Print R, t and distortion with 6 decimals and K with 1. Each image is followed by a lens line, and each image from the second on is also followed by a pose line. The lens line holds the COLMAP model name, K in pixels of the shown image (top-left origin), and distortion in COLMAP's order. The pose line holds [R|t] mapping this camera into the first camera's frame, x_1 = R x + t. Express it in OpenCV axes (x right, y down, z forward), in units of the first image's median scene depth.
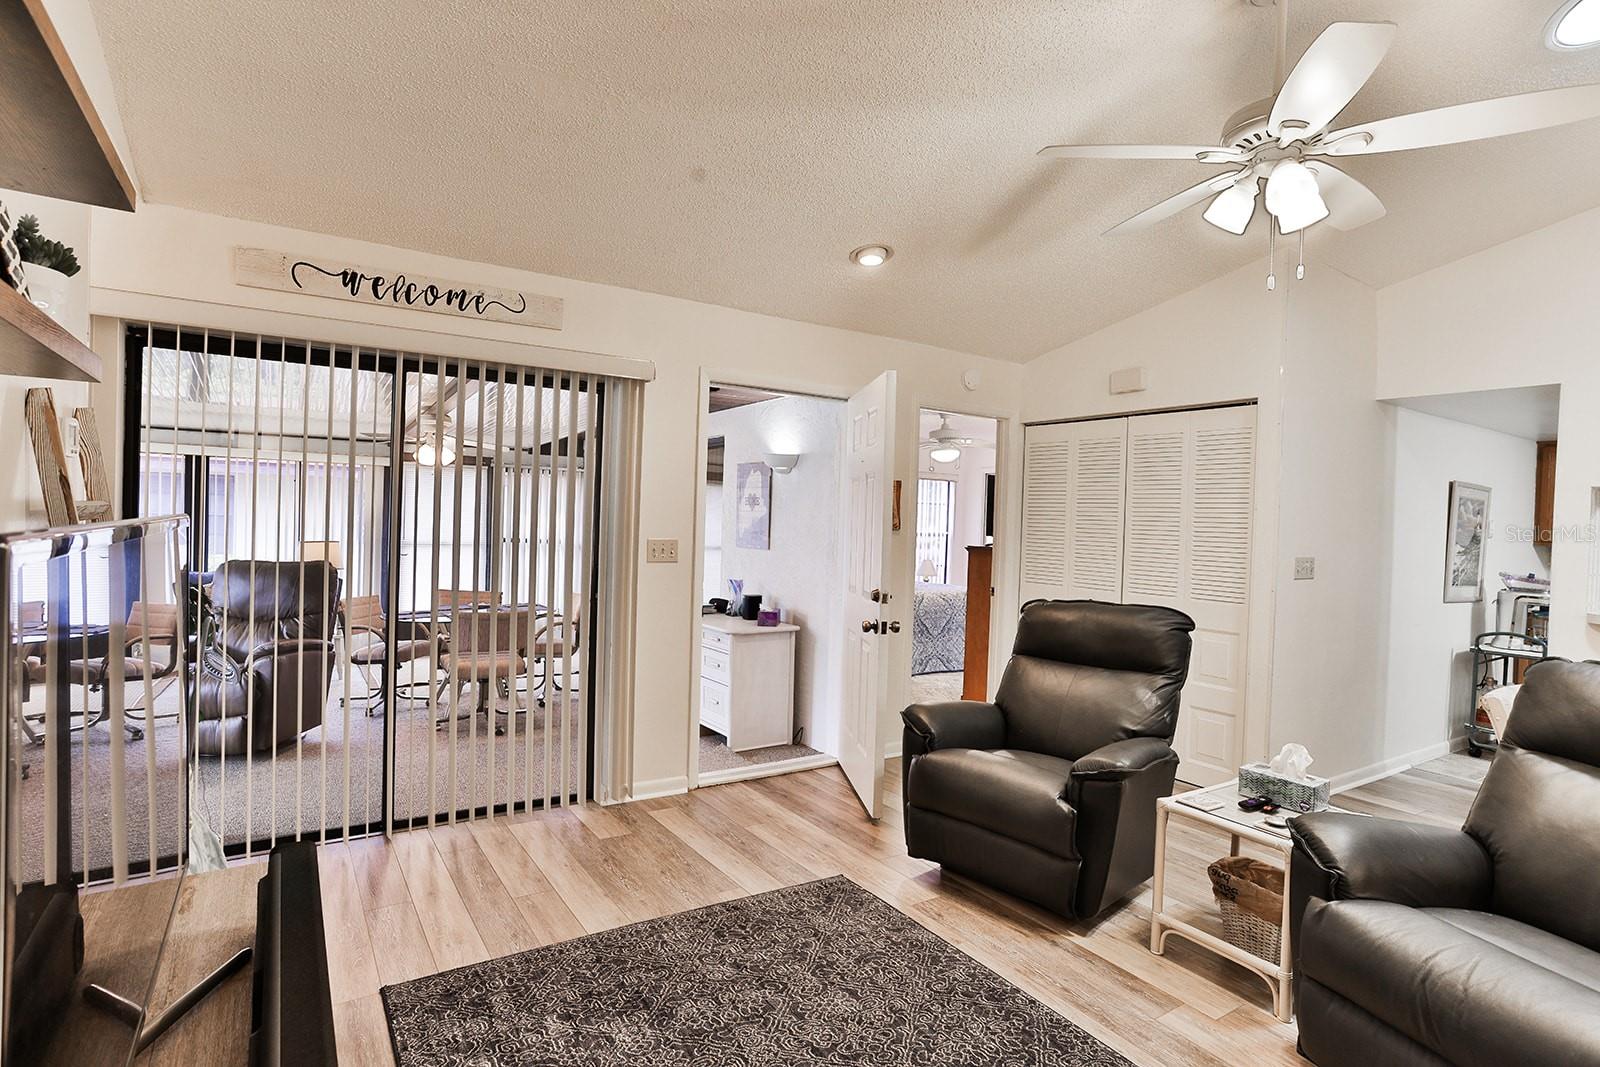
lens RADIAL K [[815.1, 0, 793.0], [0, 815.1, 532.7], [0, 0, 1]] dist [-0.016087, 0.001567]
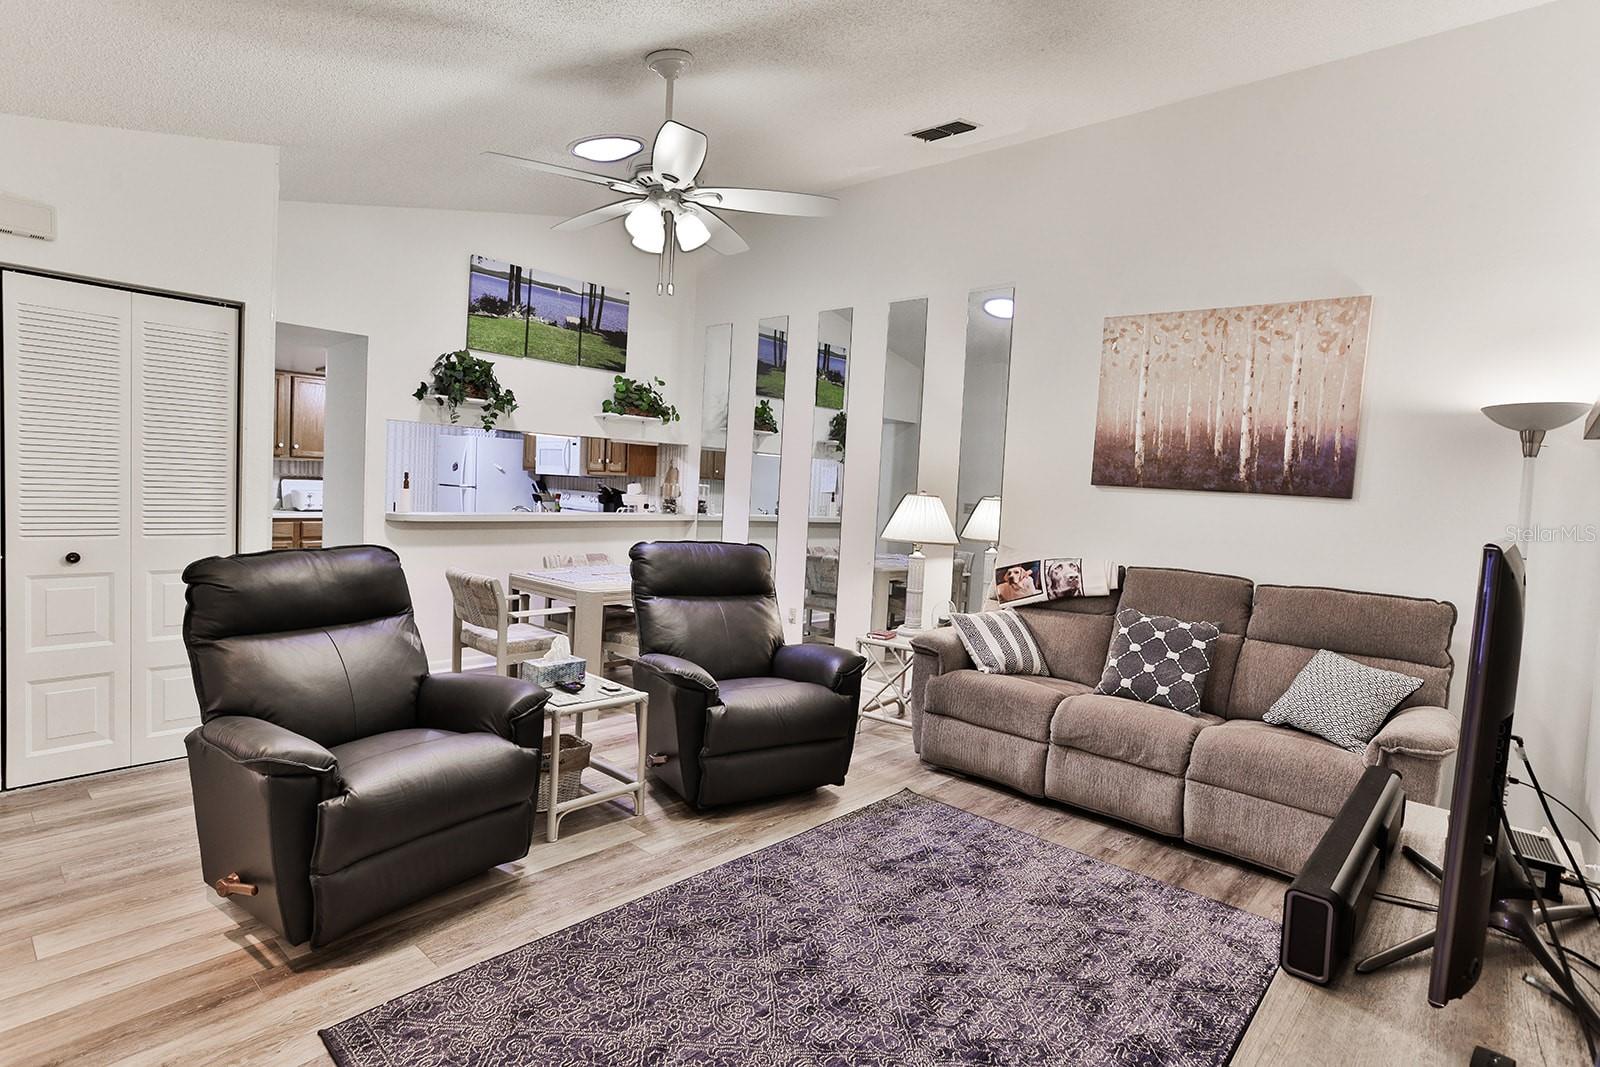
lens RADIAL K [[815.1, 0, 796.8], [0, 815.1, 530.3], [0, 0, 1]] dist [-0.016087, 0.001567]
pose [[-0.267610, -0.095972, 0.958736, -0.702344], [-0.048134, 0.995116, 0.086178, -0.034877], [-0.962324, -0.023086, -0.270922, 0.982681]]
